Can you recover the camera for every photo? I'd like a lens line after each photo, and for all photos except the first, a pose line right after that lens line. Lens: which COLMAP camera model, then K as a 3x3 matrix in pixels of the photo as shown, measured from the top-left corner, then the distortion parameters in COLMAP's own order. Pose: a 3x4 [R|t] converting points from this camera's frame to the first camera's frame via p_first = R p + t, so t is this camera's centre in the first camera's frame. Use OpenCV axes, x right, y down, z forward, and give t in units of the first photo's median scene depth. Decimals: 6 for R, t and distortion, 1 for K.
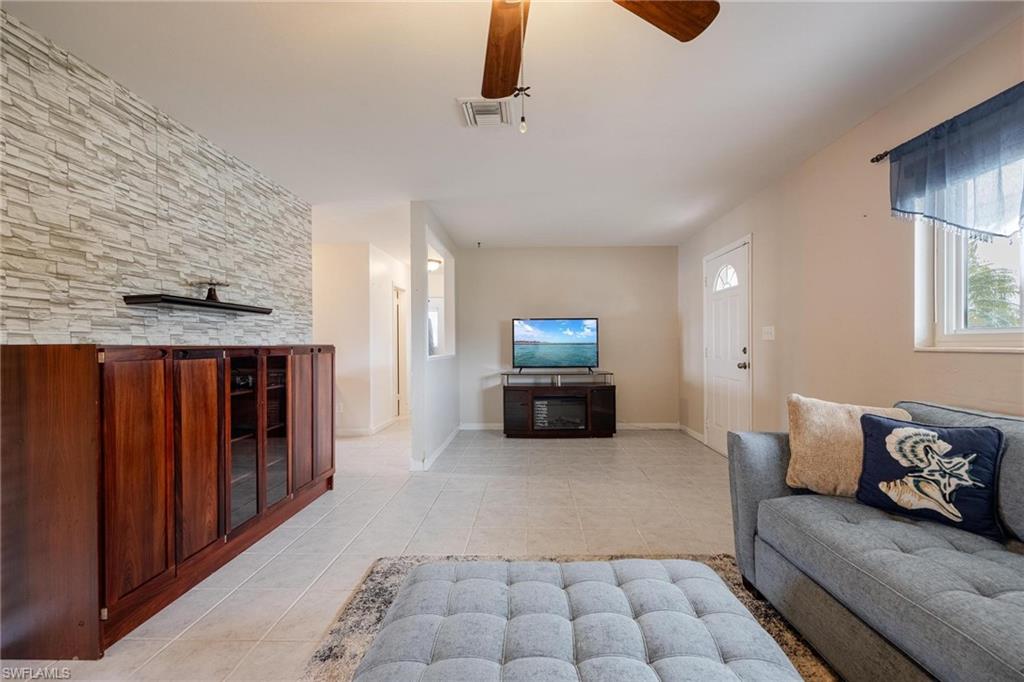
lens RADIAL K [[418.9, 0, 509.6], [0, 418.9, 345.8], [0, 0, 1]] dist [0.002930, 0.000070]
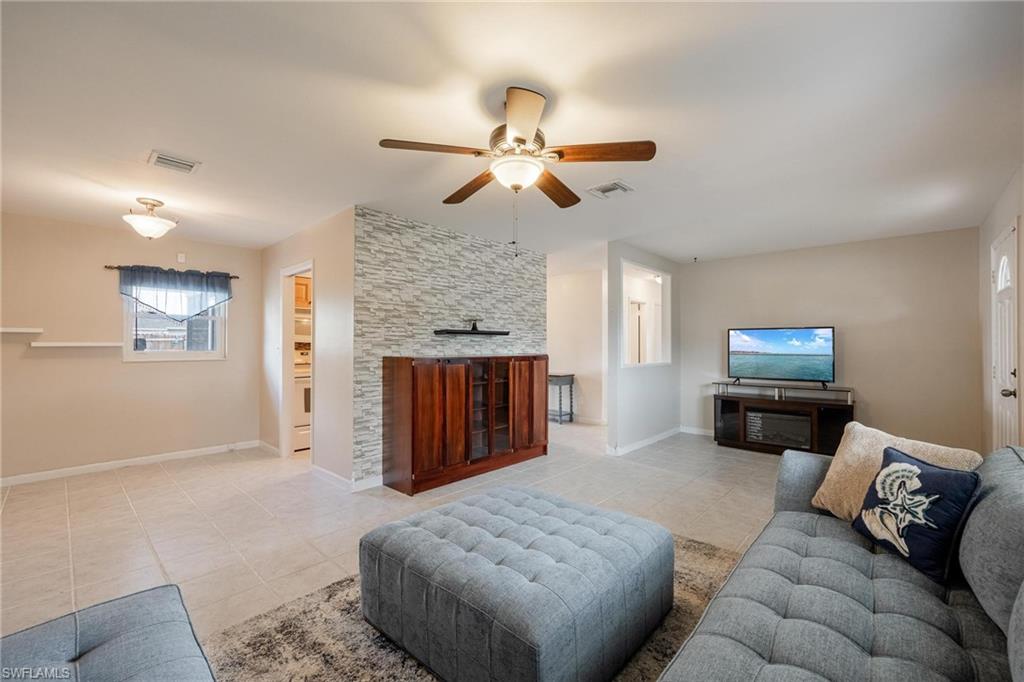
lens RADIAL K [[418.9, 0, 509.6], [0, 418.9, 345.8], [0, 0, 1]] dist [0.002930, 0.000070]
pose [[0.751446, 0.007539, -0.659752, 0.641148], [-0.006927, 0.999970, 0.003538, -0.054838], [0.659759, 0.001911, 0.751475, -0.248535]]
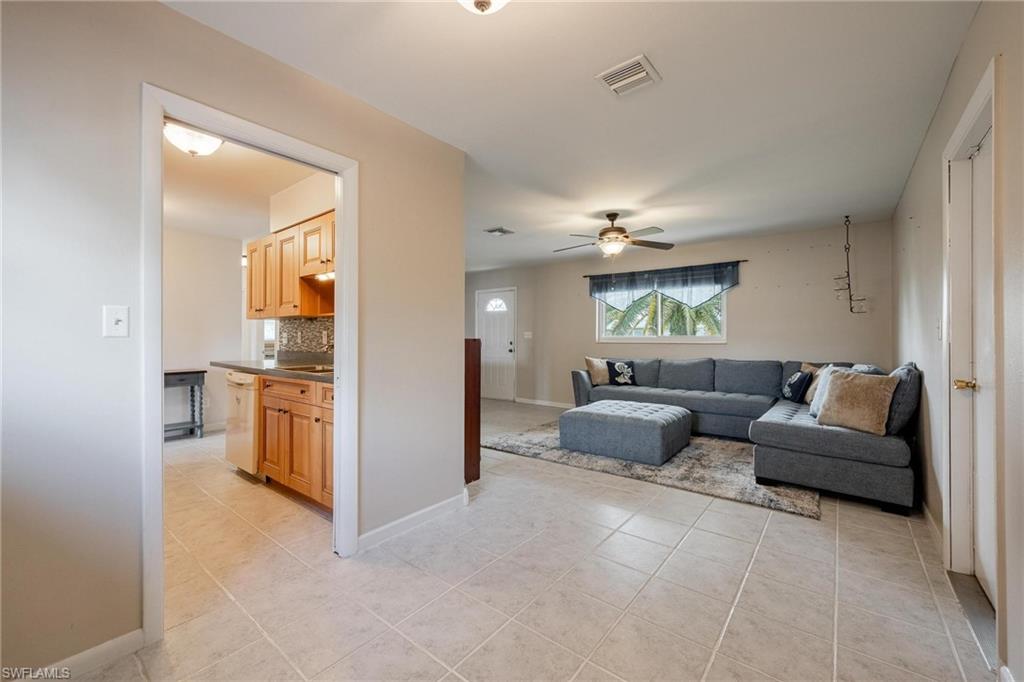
lens RADIAL K [[418.9, 0, 509.6], [0, 418.9, 345.8], [0, 0, 1]] dist [0.002930, 0.000070]
pose [[0.598377, -0.000947, 0.801214, -1.785808], [-0.005595, 0.999970, 0.005360, 0.018486], [-0.801195, -0.007690, 0.598354, -0.311773]]
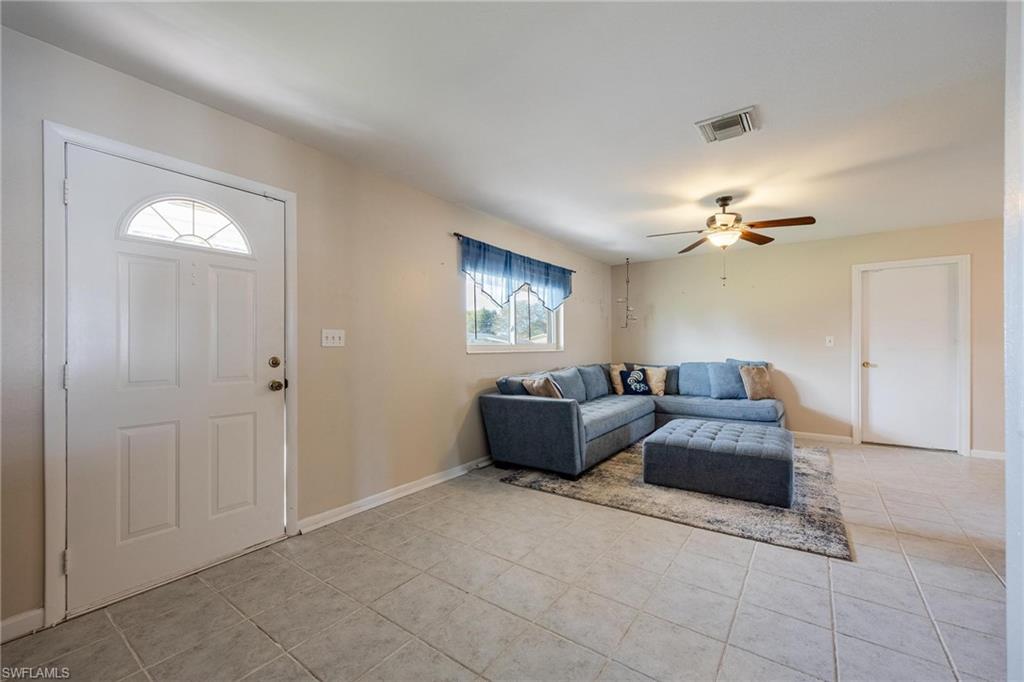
lens RADIAL K [[418.9, 0, 509.6], [0, 418.9, 345.8], [0, 0, 1]] dist [0.002930, 0.000070]
pose [[-0.832036, 0.008248, 0.554661, -0.185512], [0.009258, 0.999957, -0.000981, -0.017851], [-0.554645, 0.004319, -0.832076, 2.261469]]
